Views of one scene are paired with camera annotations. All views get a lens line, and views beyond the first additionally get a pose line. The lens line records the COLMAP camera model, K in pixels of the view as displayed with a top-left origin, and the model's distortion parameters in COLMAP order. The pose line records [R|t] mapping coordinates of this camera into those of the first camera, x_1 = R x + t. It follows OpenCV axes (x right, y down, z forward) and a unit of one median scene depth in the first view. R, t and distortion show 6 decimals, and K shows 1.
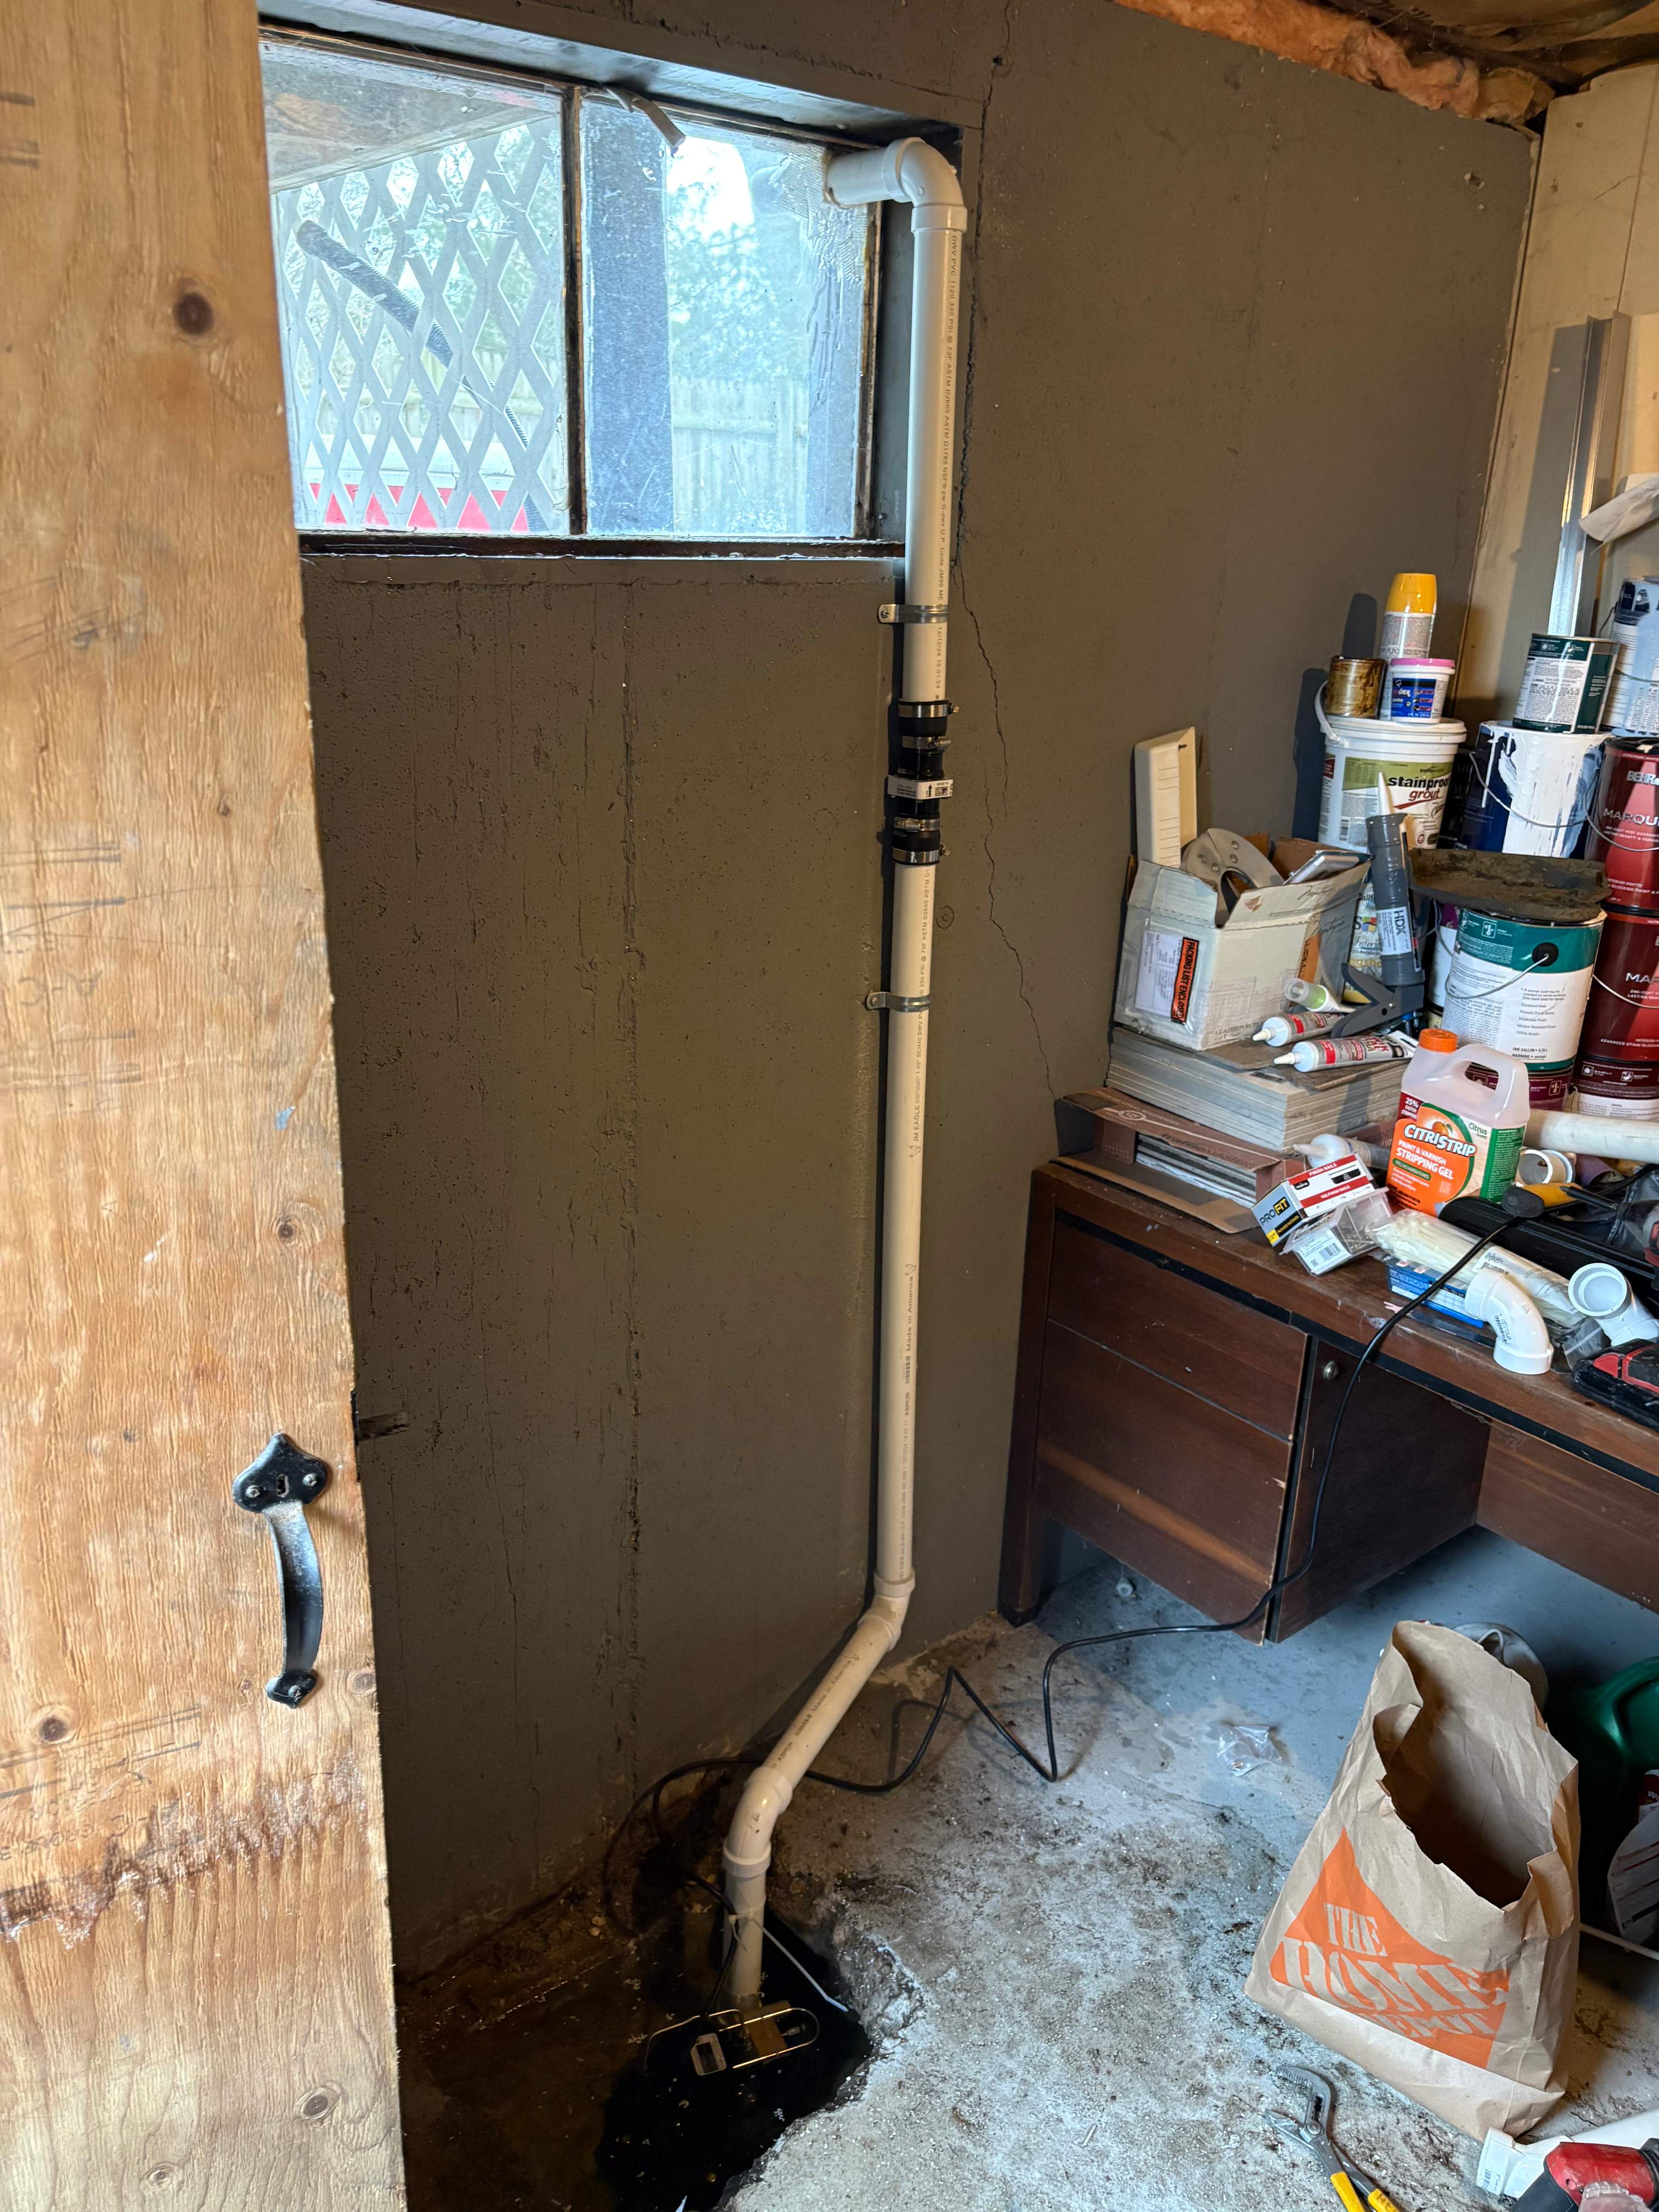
lens RADIAL K [[1648.6, 0, 829.5], [0, 1648.6, 1106.0], [0, 0, 1]] dist [0.062187, -0.000871]
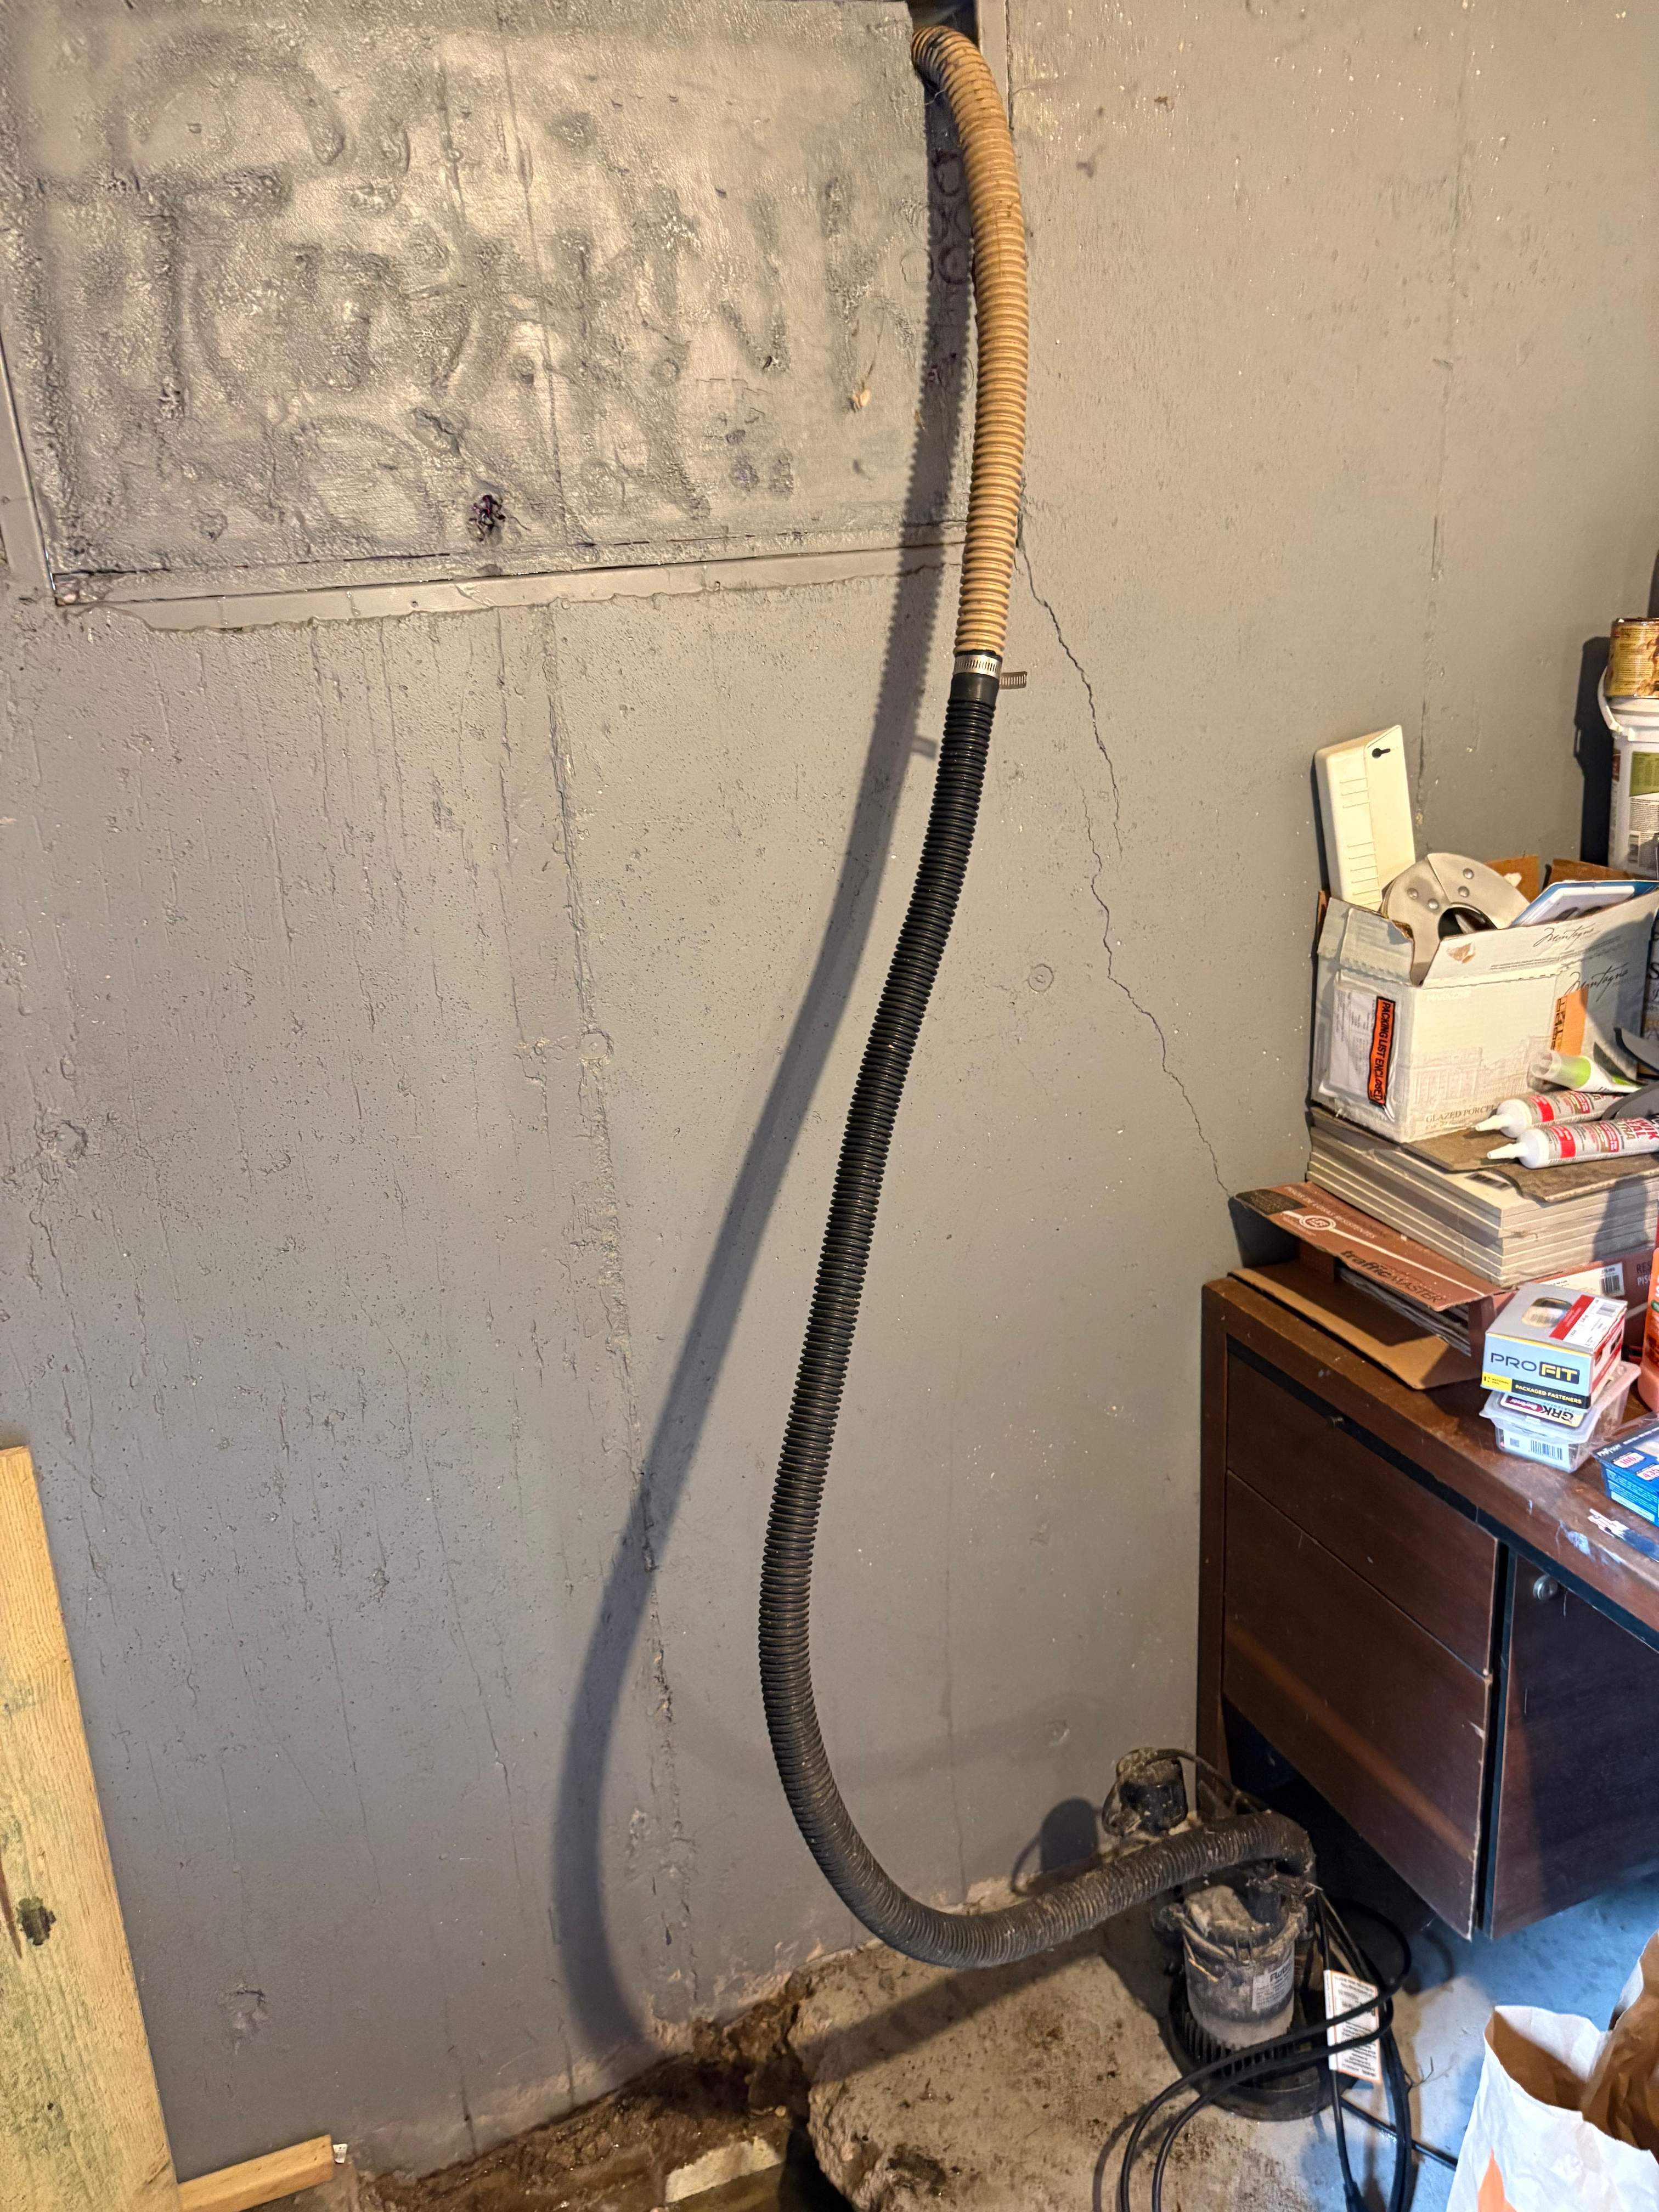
lens RADIAL K [[1706.4, 0, 829.5], [0, 1706.4, 1106.0], [0, 0, 1]] dist [0.044578, -0.005813]
pose [[0.955241, 0.009884, -0.295662, 0.205310], [-0.013295, 0.999866, -0.009530, -0.039611], [0.295528, 0.013034, 0.955245, 0.158260]]
